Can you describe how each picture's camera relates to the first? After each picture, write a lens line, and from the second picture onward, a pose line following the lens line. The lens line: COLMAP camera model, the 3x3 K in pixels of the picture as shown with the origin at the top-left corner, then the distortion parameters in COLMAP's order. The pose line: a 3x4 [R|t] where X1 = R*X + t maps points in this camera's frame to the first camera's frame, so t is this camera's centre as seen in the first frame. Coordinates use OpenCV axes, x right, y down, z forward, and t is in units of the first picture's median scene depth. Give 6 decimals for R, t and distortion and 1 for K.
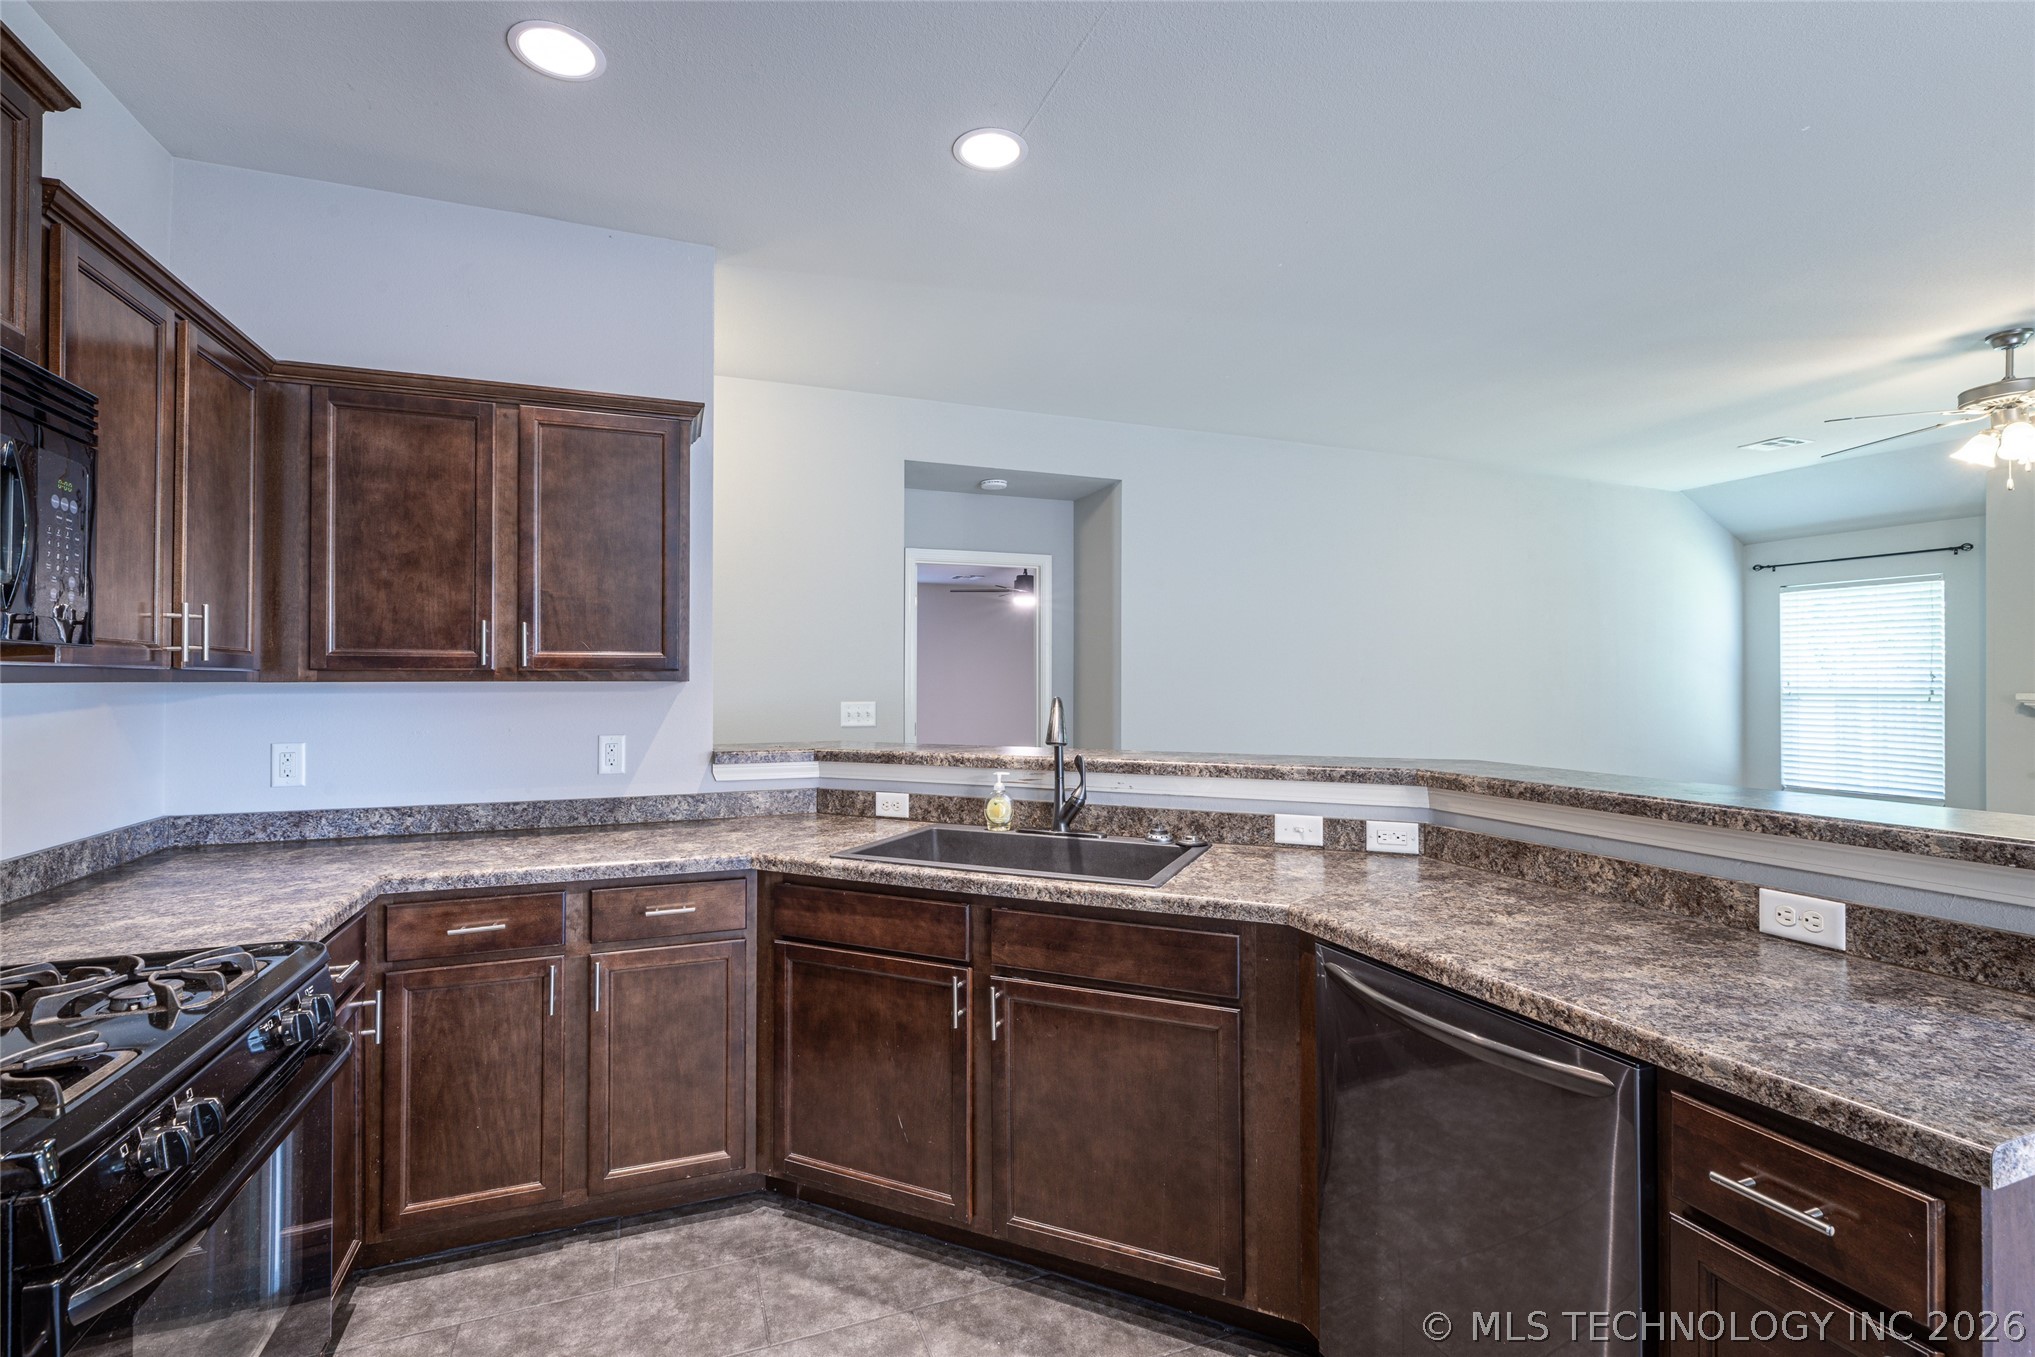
lens RADIAL K [[904.8, 0, 1022.6], [0, 904.8, 683.6], [0, 0, 1]] dist [0.000996, -0.000483]
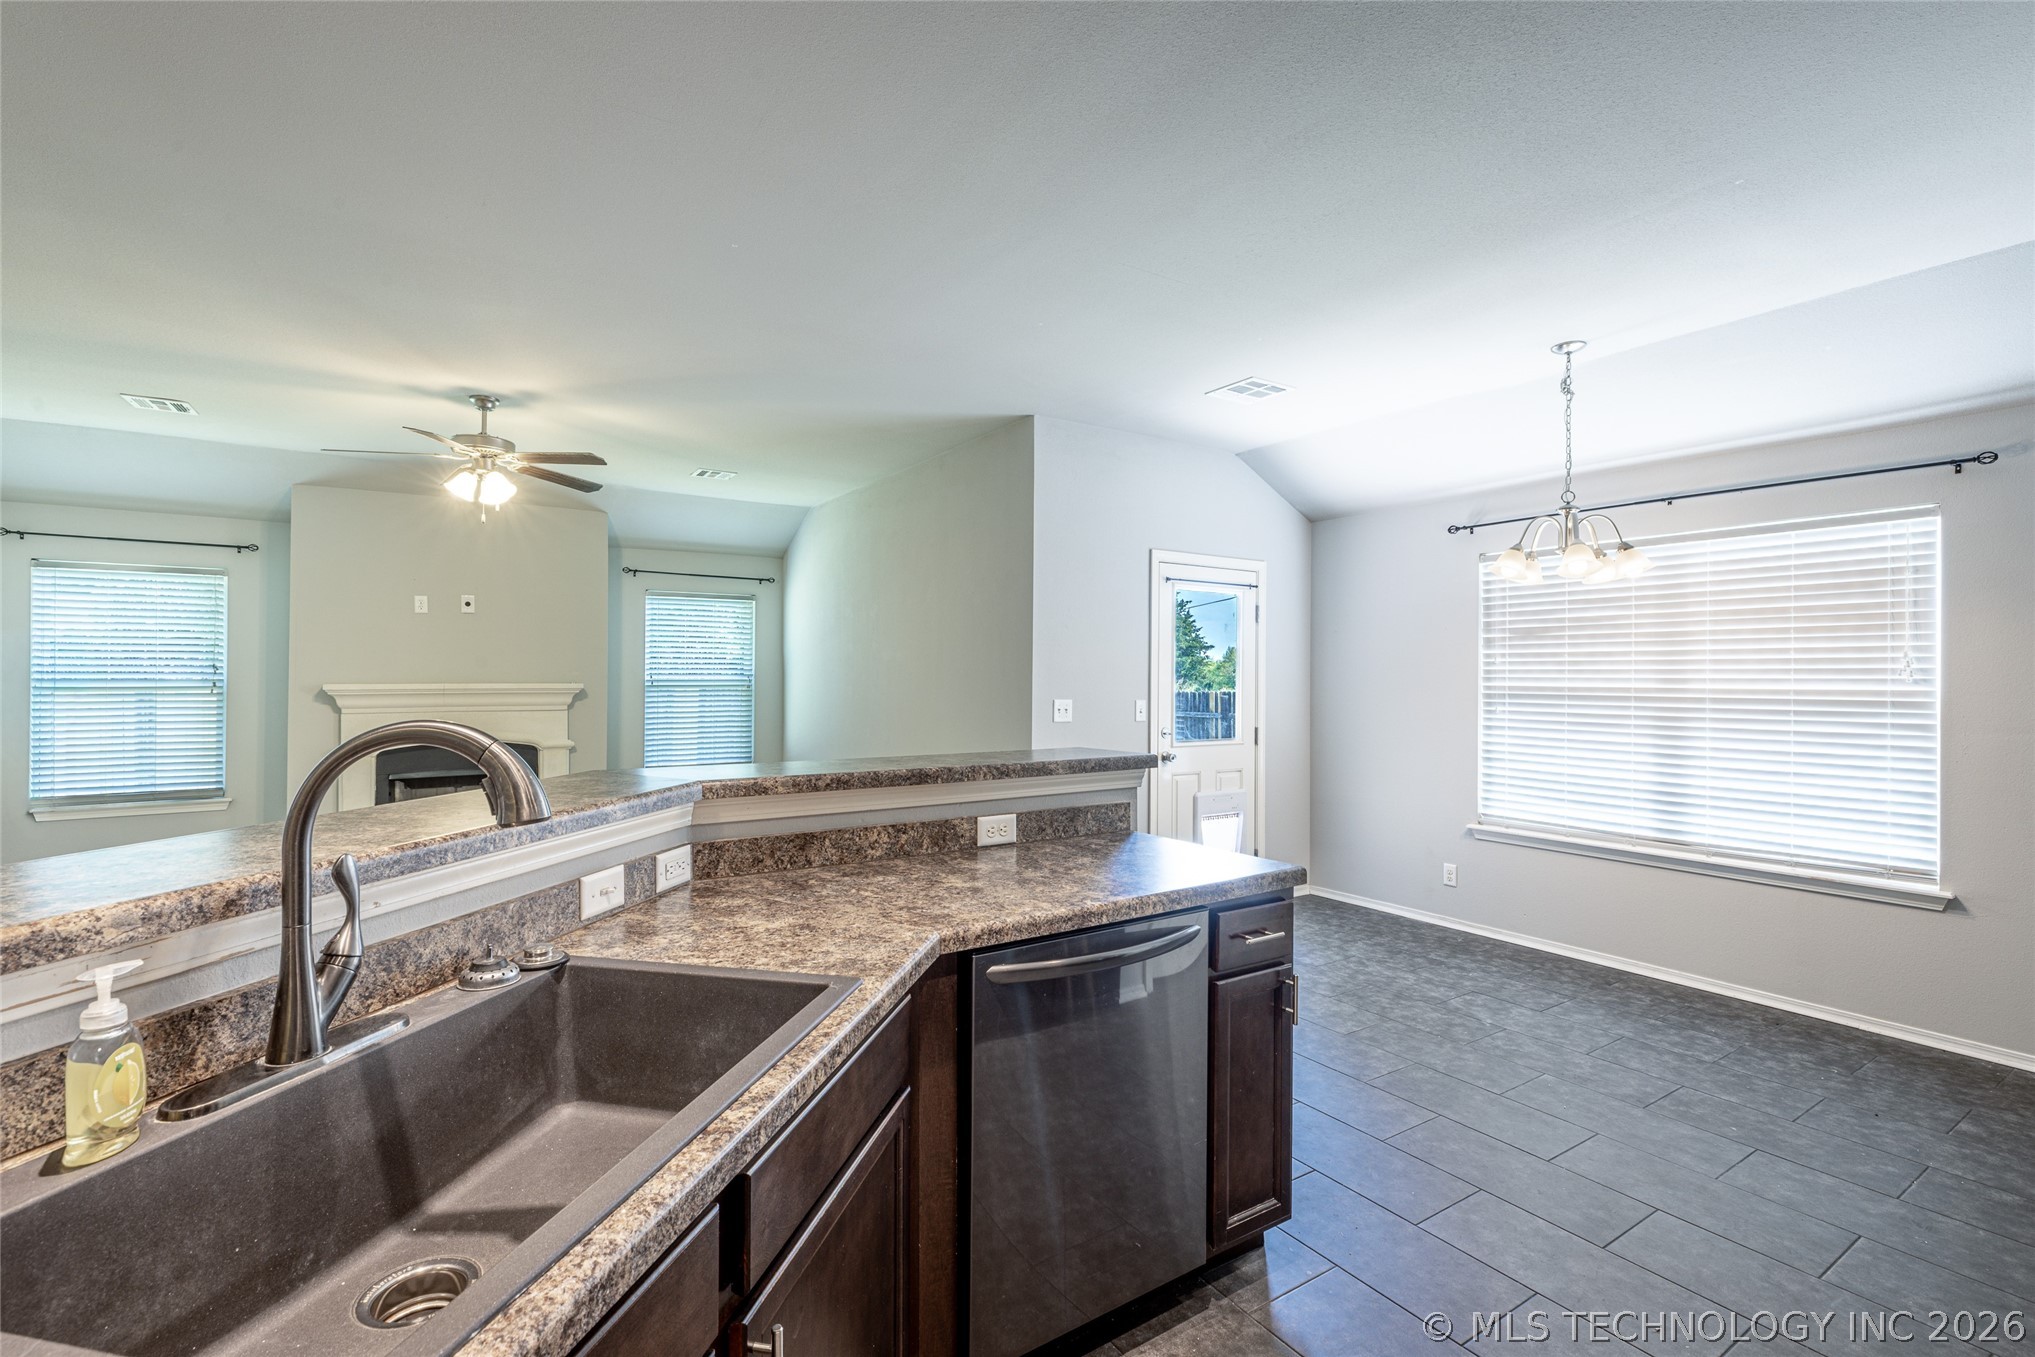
lens RADIAL K [[904.8, 0, 1015.0], [0, 904.8, 673.7], [0, 0, 1]] dist [0.000996, -0.000483]
pose [[-0.203018, 0.003576, 0.979168, -0.526022], [-0.002985, 0.999986, -0.004271, -0.004909], [-0.979170, -0.003790, -0.203004, 0.985713]]
